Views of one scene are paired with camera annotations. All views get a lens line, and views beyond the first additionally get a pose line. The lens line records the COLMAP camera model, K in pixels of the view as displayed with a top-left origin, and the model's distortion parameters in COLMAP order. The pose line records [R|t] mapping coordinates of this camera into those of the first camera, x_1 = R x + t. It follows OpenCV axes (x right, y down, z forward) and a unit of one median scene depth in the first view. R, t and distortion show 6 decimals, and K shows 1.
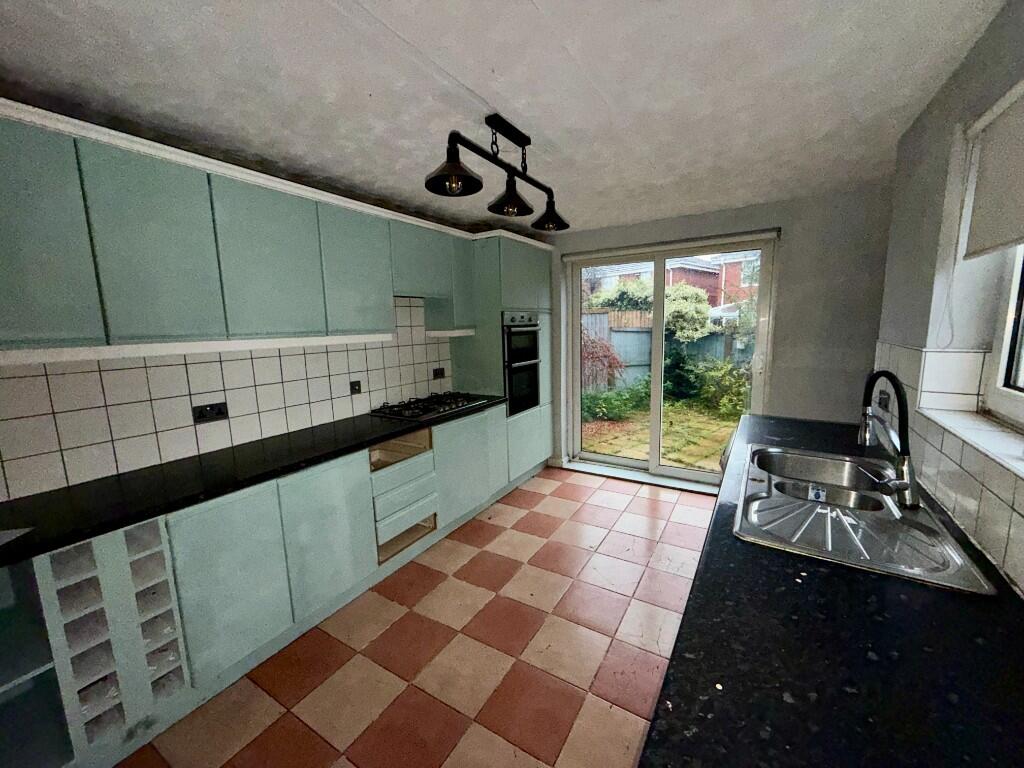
lens RADIAL K [[406.4, 0, 512.0], [0, 406.4, 384.0], [0, 0, 1]] dist [0.001025, 0.000075]
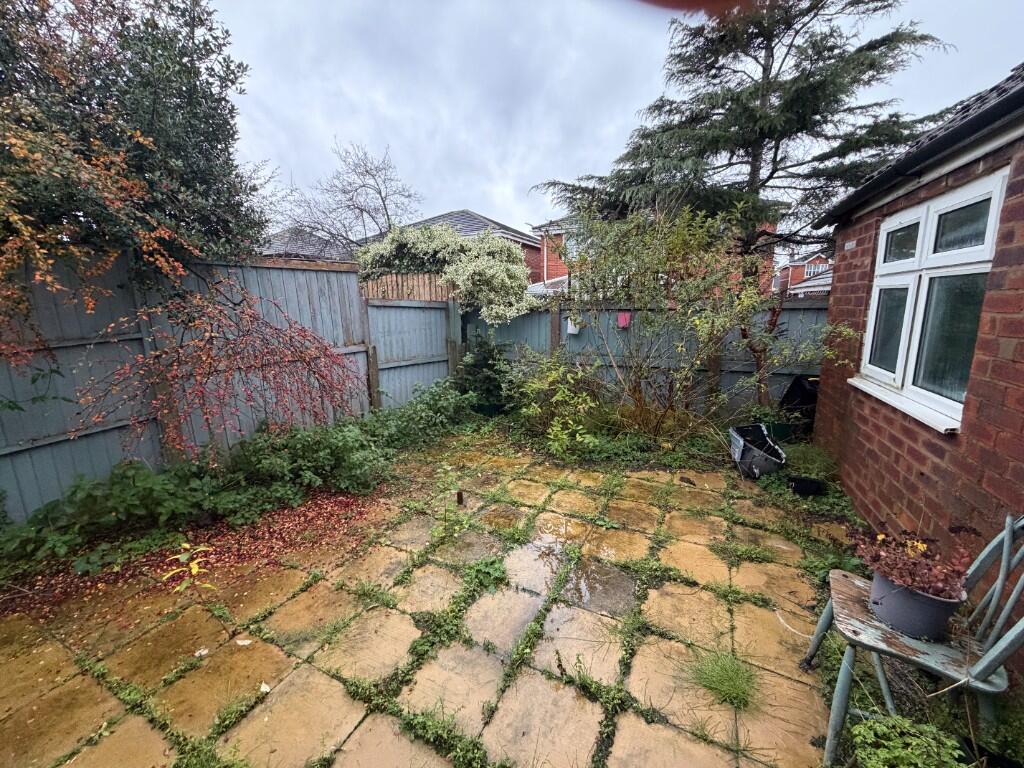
lens RADIAL K [[406.4, 0, 512.0], [0, 406.4, 384.0], [0, 0, 1]] dist [0.001025, 0.000075]
pose [[0.925751, -0.067996, 0.371971, 0.214231], [0.050671, 0.997135, 0.056167, -0.045871], [-0.374724, -0.033149, 0.926543, 0.411958]]
